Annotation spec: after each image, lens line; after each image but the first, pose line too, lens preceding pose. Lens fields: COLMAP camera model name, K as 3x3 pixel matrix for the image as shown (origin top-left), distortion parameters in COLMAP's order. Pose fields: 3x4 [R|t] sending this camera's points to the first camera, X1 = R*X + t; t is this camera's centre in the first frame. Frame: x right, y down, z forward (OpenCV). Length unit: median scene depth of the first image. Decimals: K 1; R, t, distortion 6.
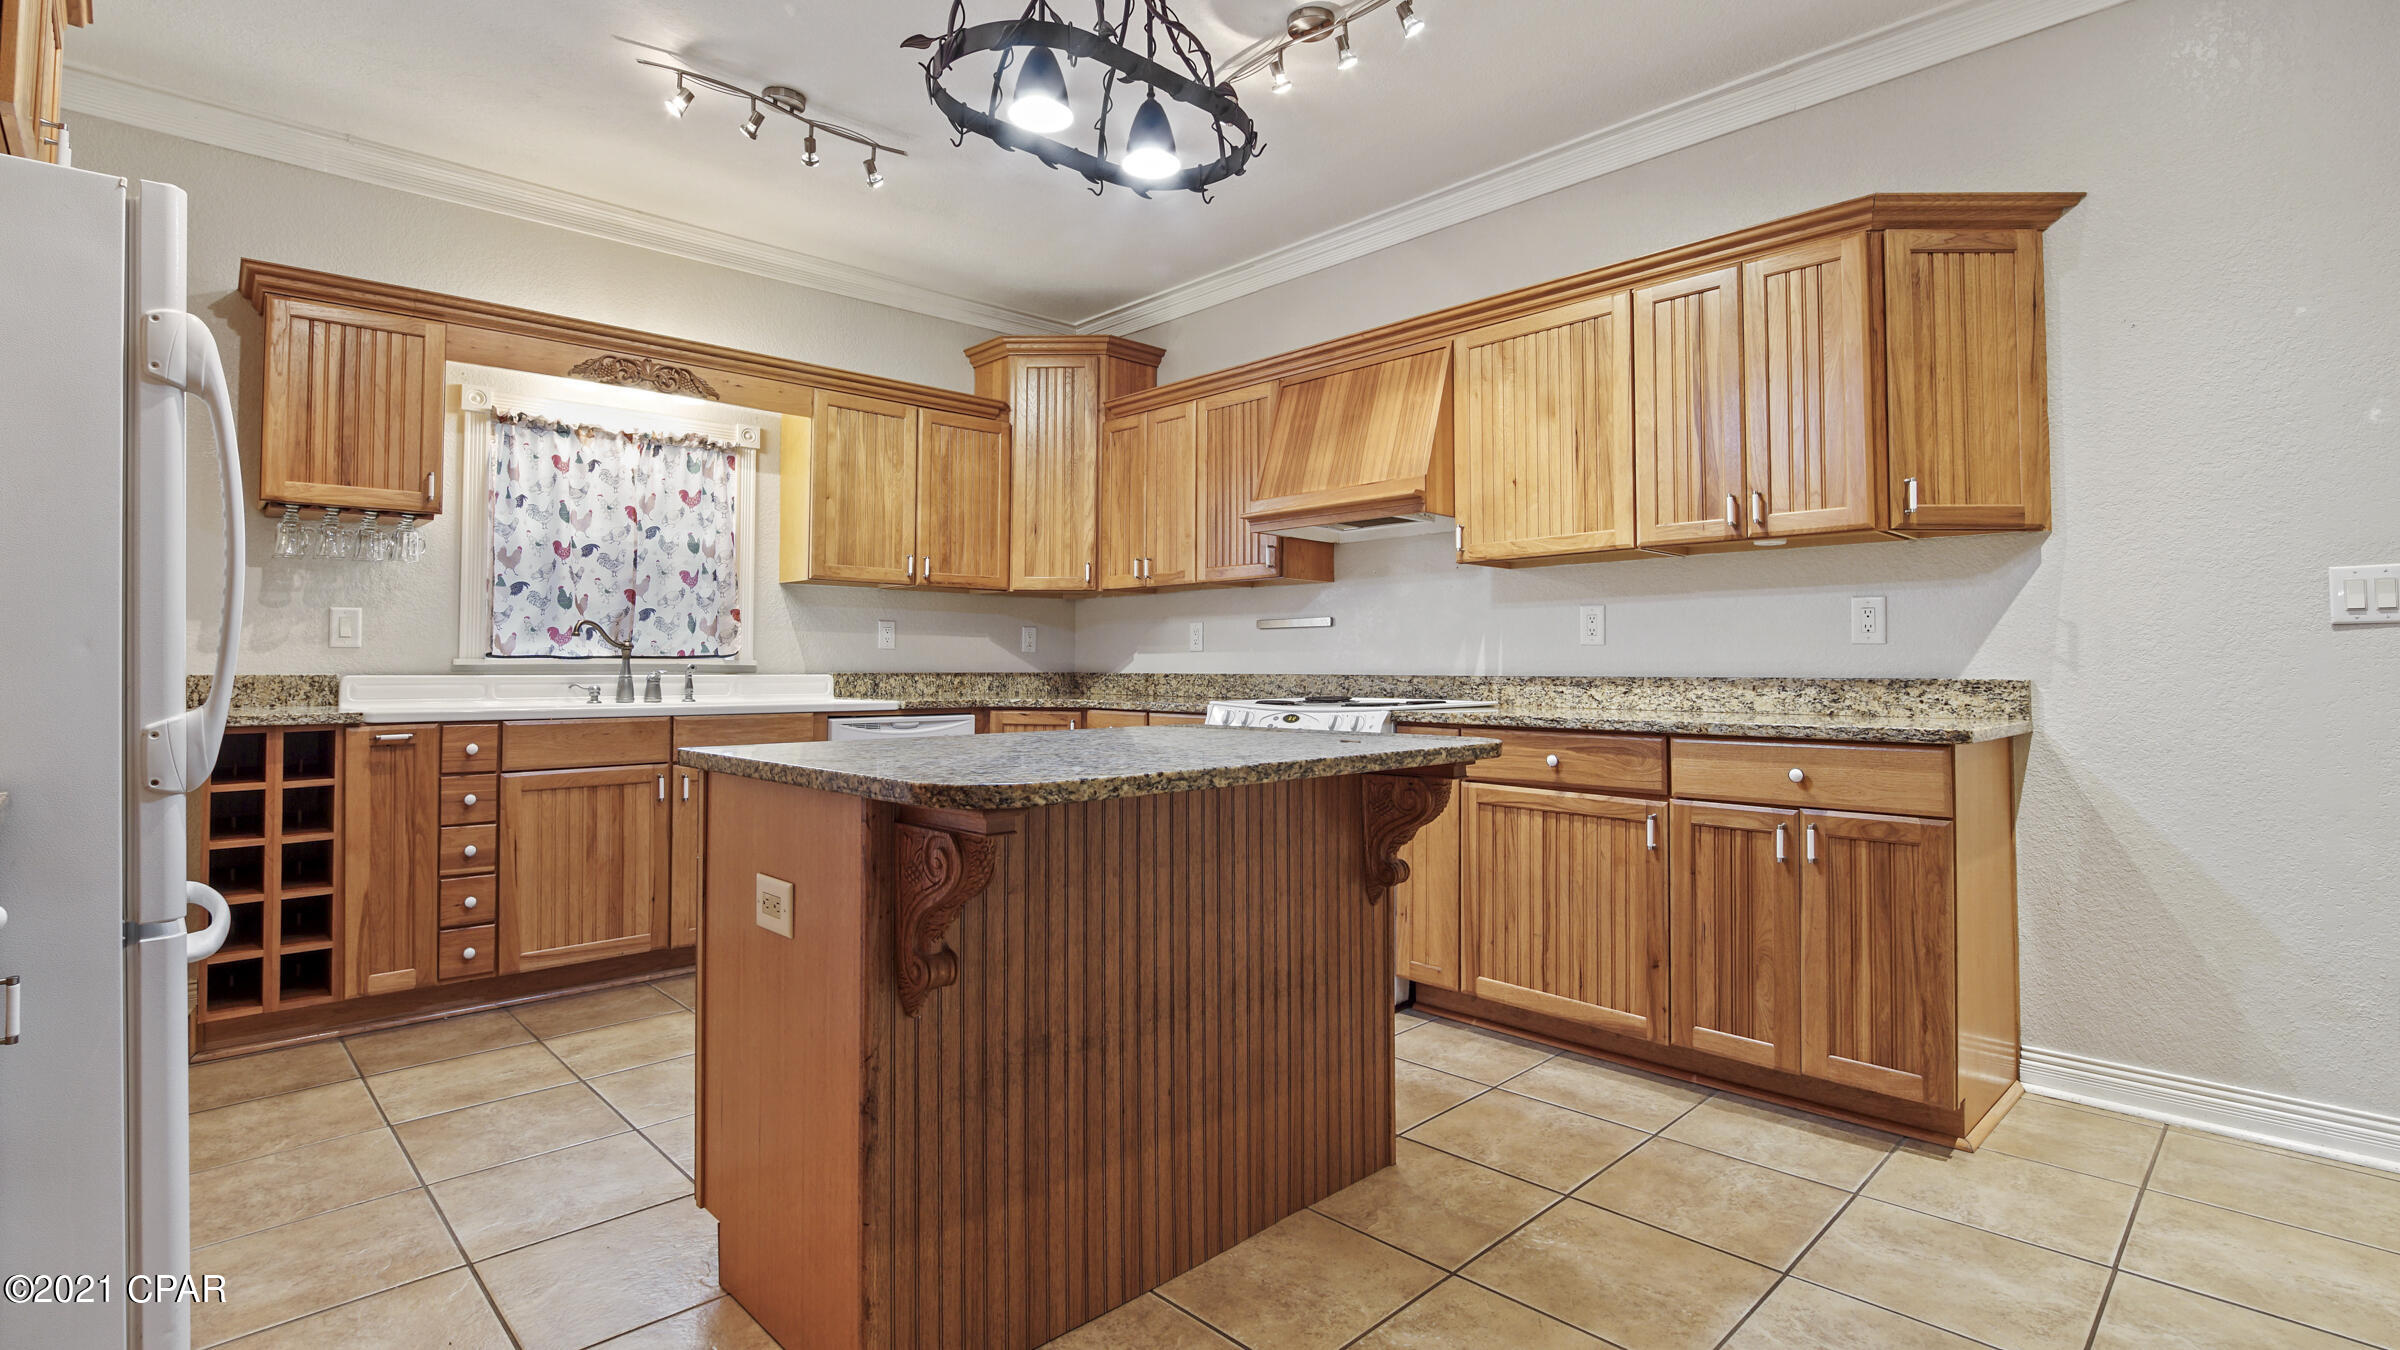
lens RADIAL K [[1095.6, 0, 1205.9], [0, 1095.6, 652.0], [0, 0, 1]] dist [-0.004066, 0.000735]
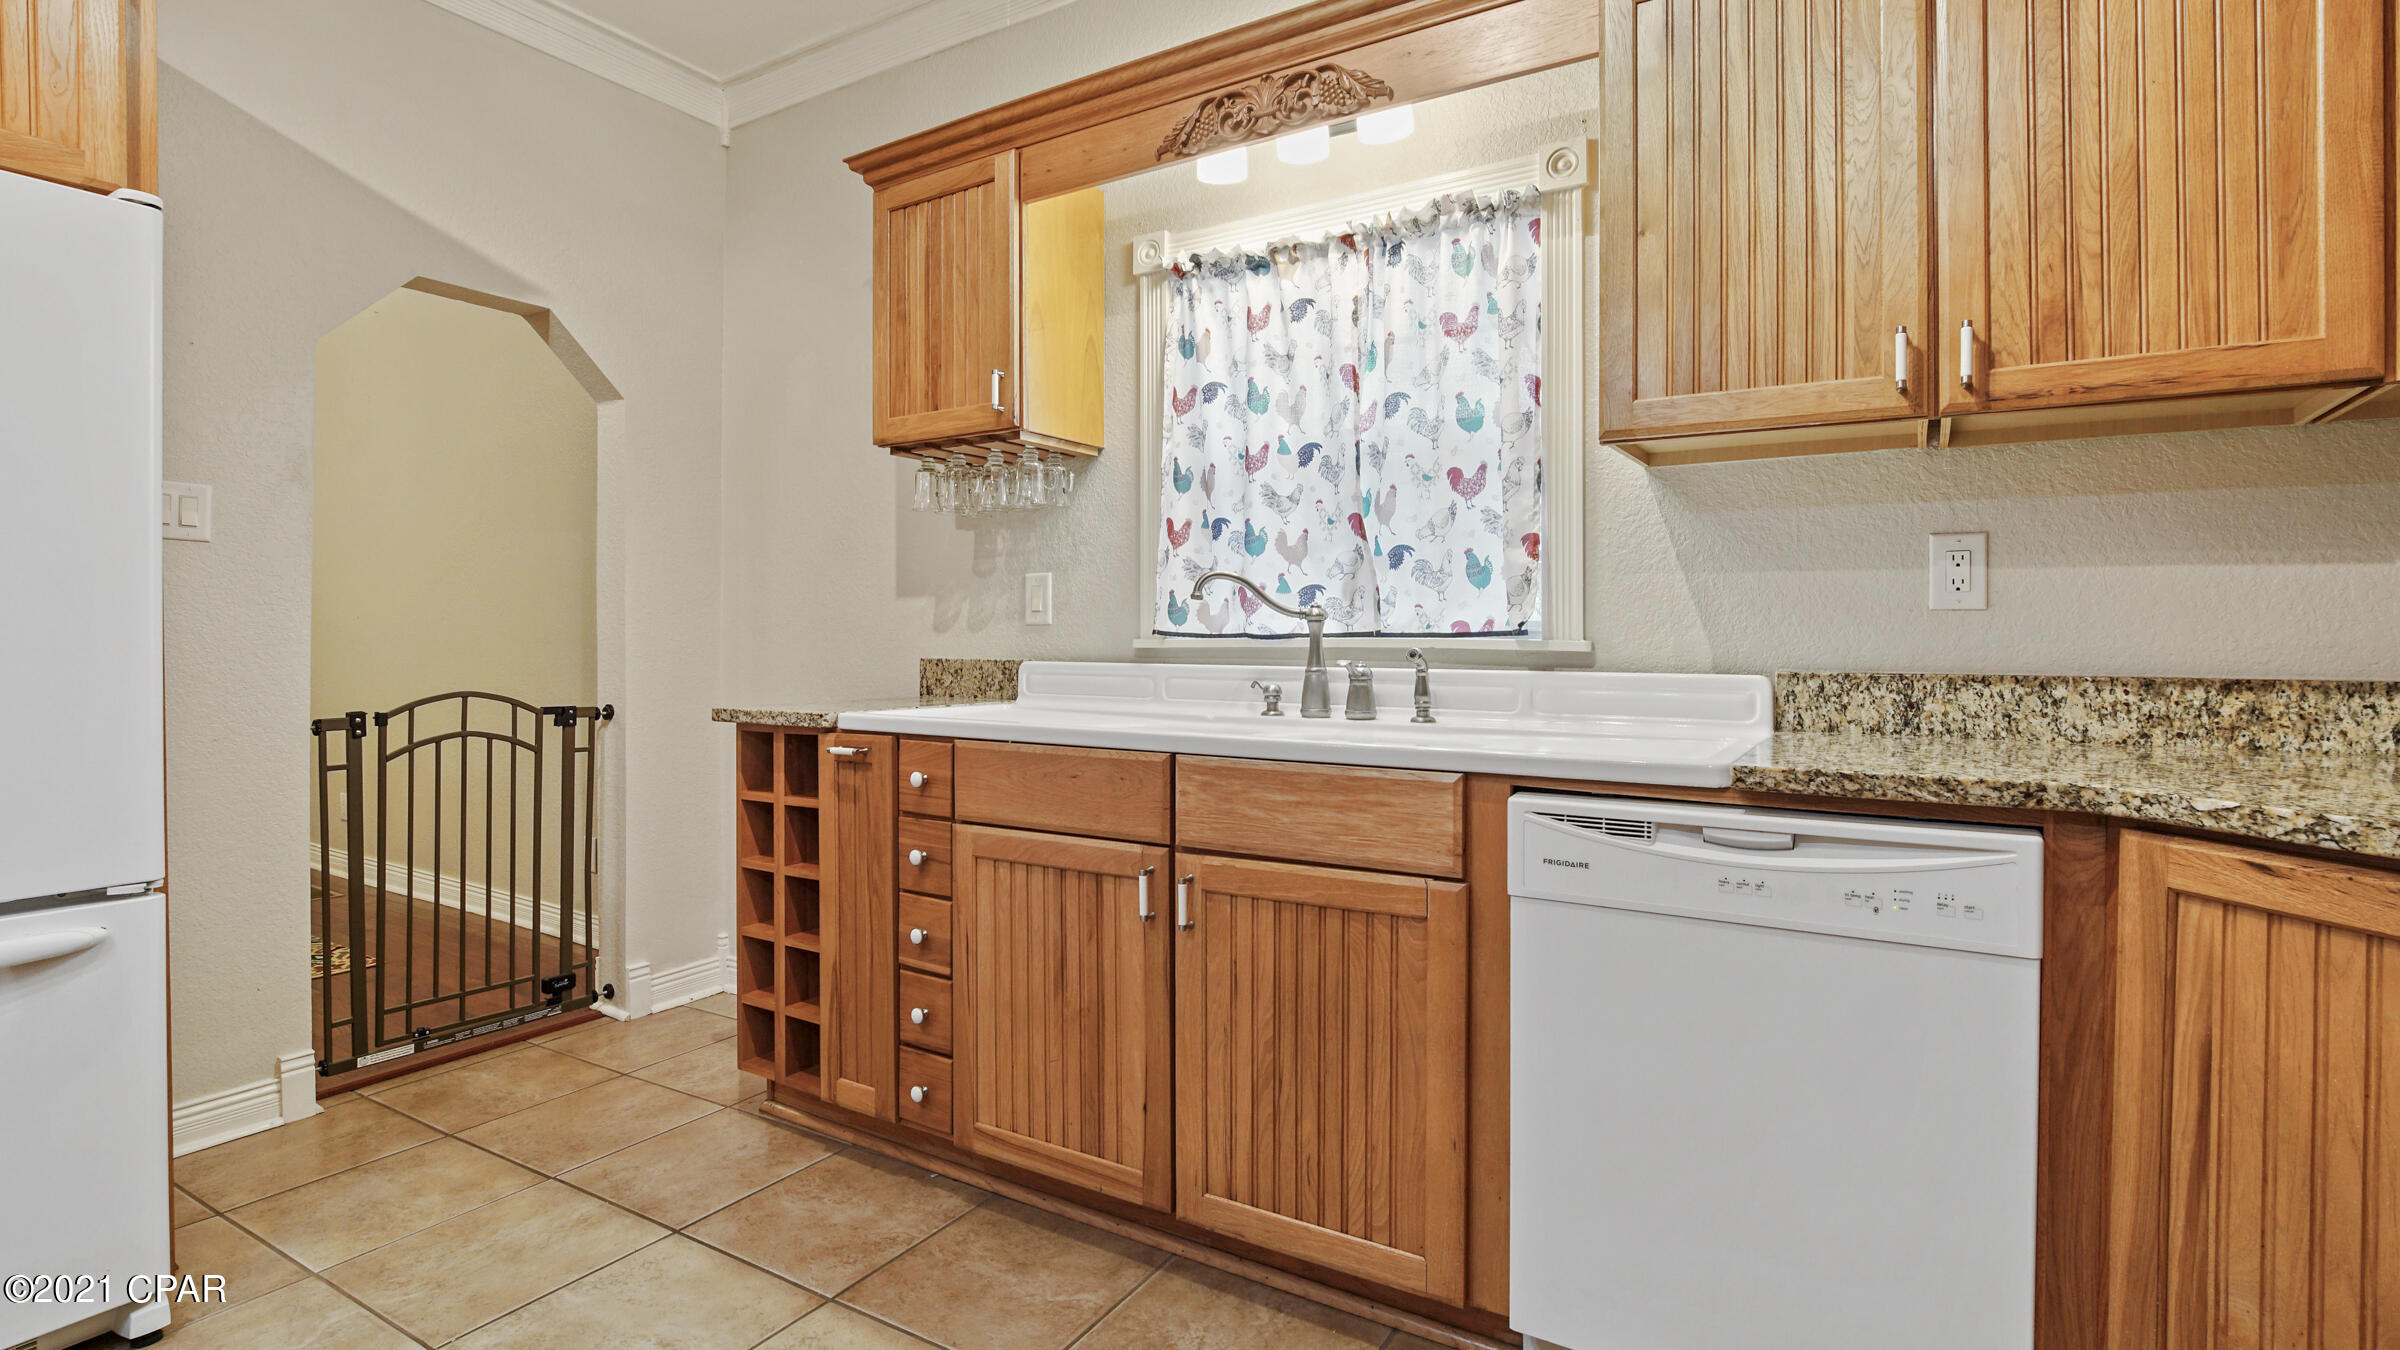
lens RADIAL K [[1095.6, 0, 1261.1], [0, 1095.6, 644.2], [0, 0, 1]] dist [-0.004066, 0.000735]
pose [[0.251027, 0.001749, -0.967979, 0.004188], [0.007900, 0.999961, 0.003856, 0.006886], [0.967948, -0.008615, 0.251003, 0.843832]]
